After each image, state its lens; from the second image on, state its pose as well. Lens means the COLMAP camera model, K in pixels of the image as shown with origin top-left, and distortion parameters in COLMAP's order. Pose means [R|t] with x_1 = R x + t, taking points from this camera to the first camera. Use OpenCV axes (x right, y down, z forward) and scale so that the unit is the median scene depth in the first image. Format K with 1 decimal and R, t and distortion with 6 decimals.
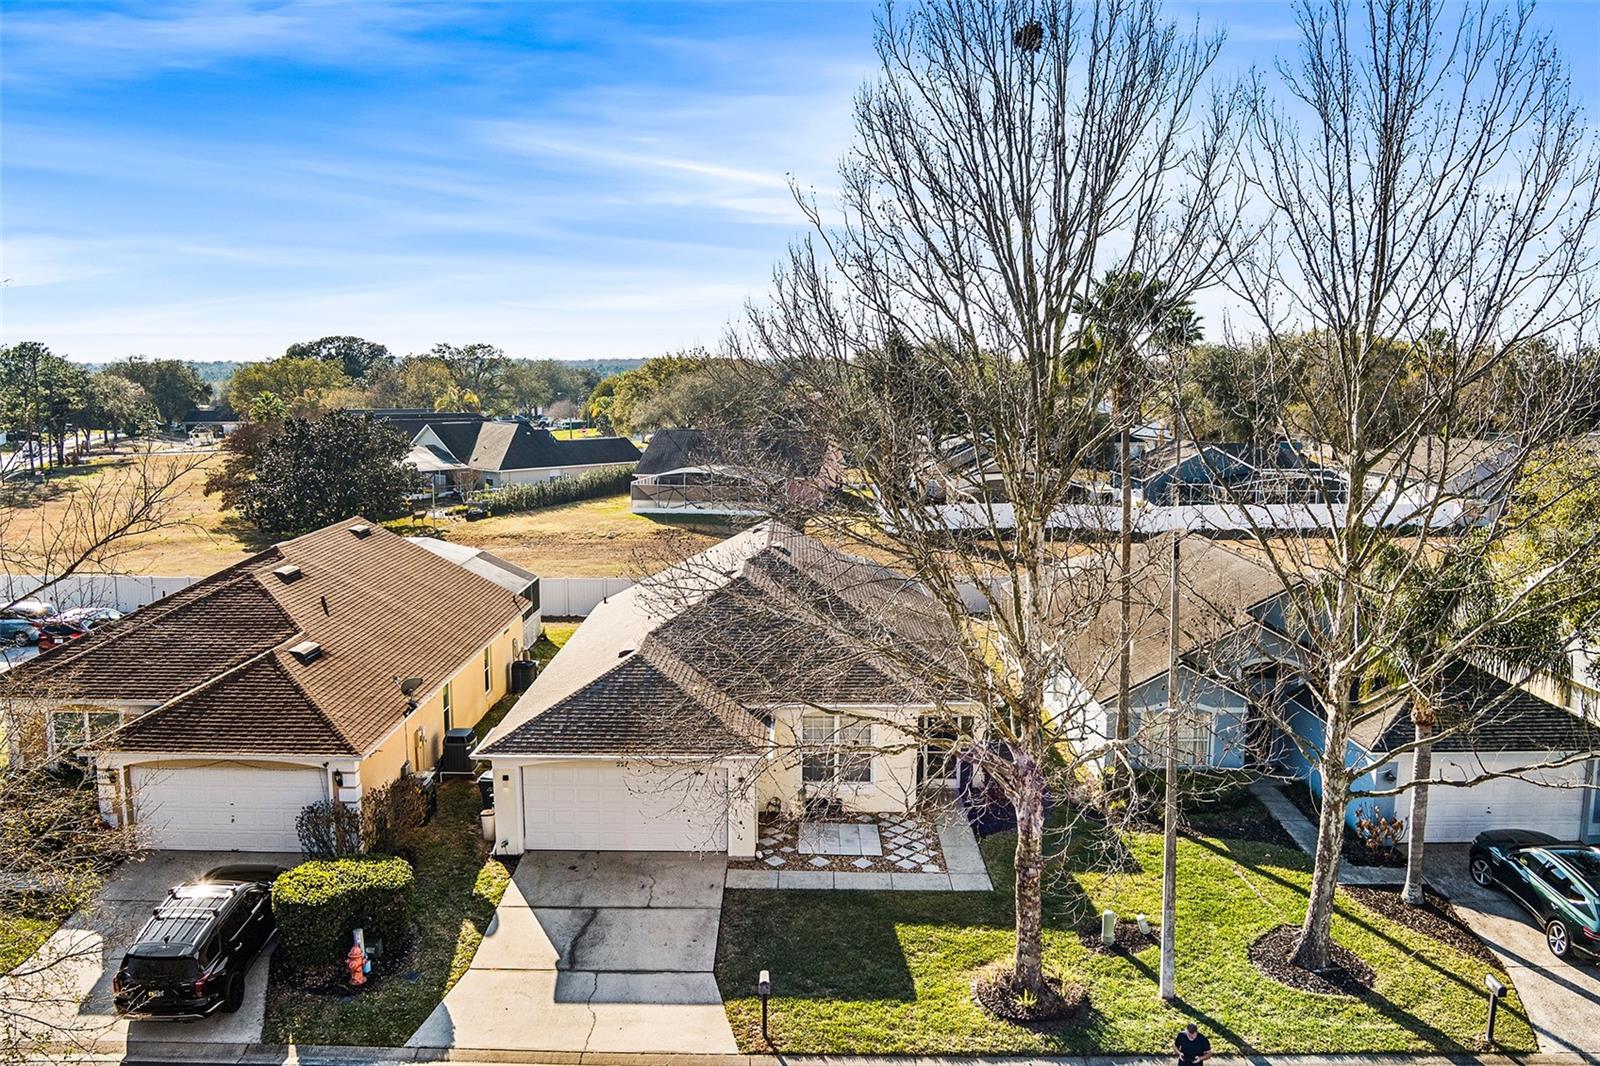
lens RADIAL K [[1276.3, 0, 790.8], [0, 1276.3, 567.2], [0, 0, 1]] dist [-0.087921, 0.051898]
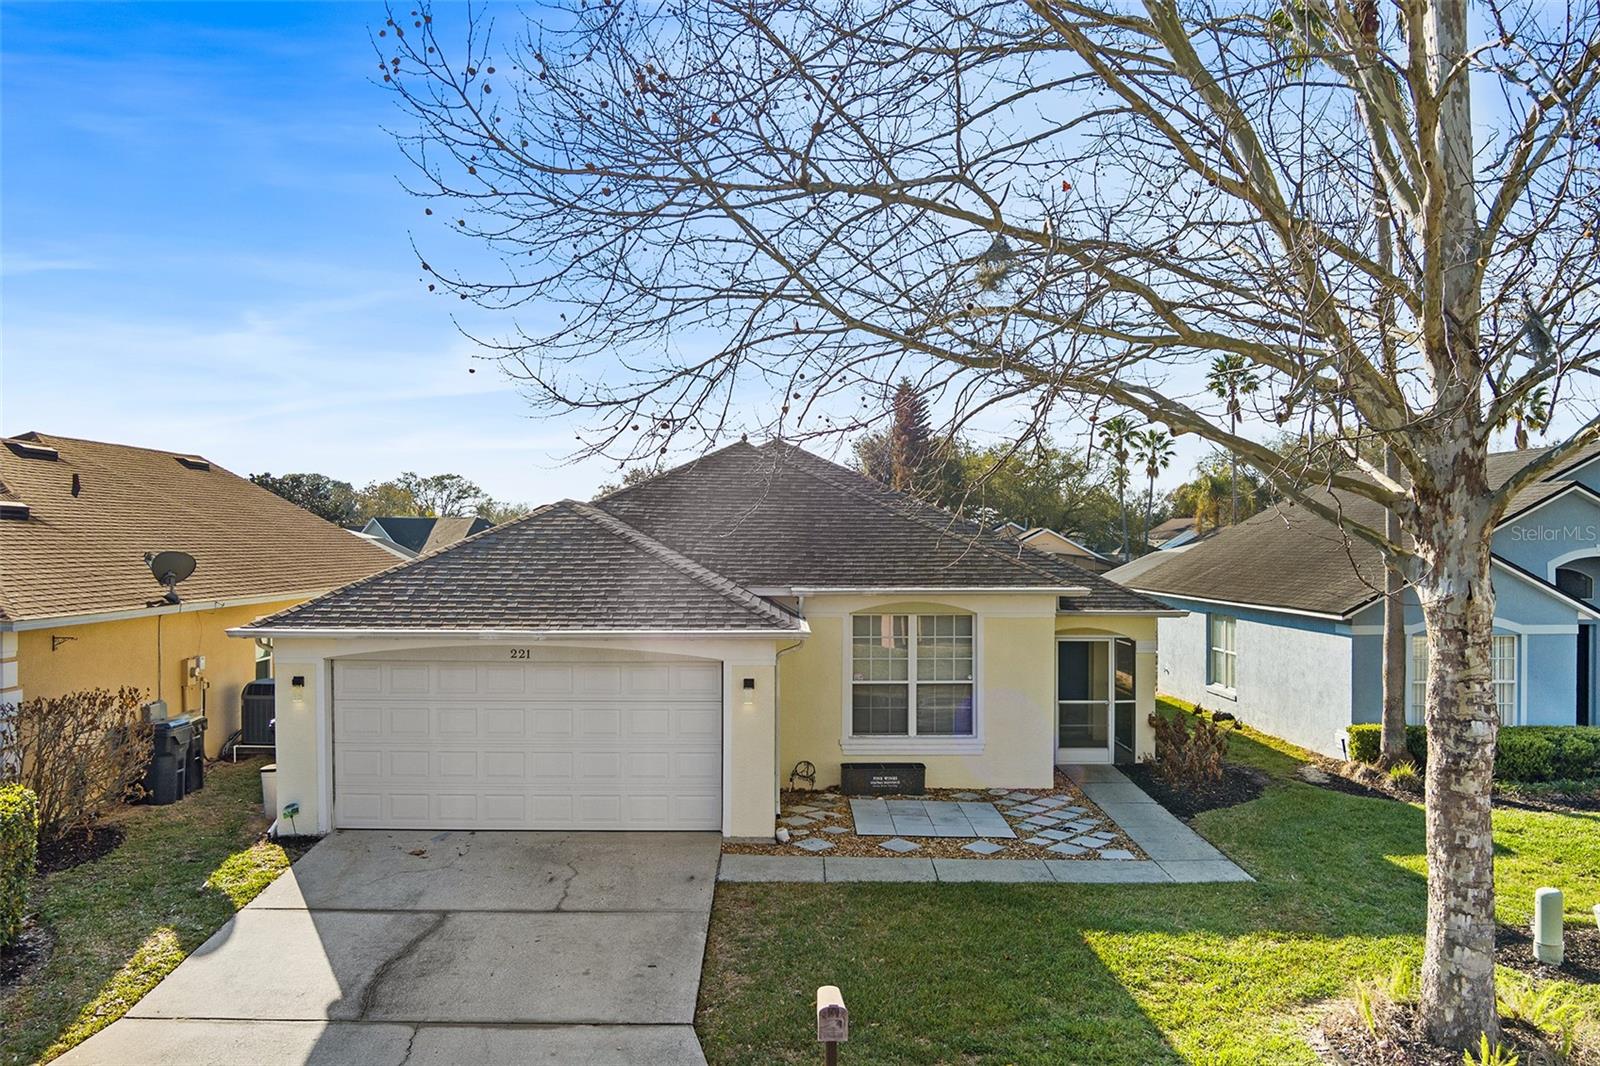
lens RADIAL K [[1276.3, 0, 790.8], [0, 1276.3, 567.2], [0, 0, 1]] dist [-0.087921, 0.051898]
pose [[0.999897, -0.001192, 0.014291, -0.029565], [0.003262, 0.989322, -0.145711, 0.198411], [-0.013965, 0.145743, 0.989224, 0.481403]]
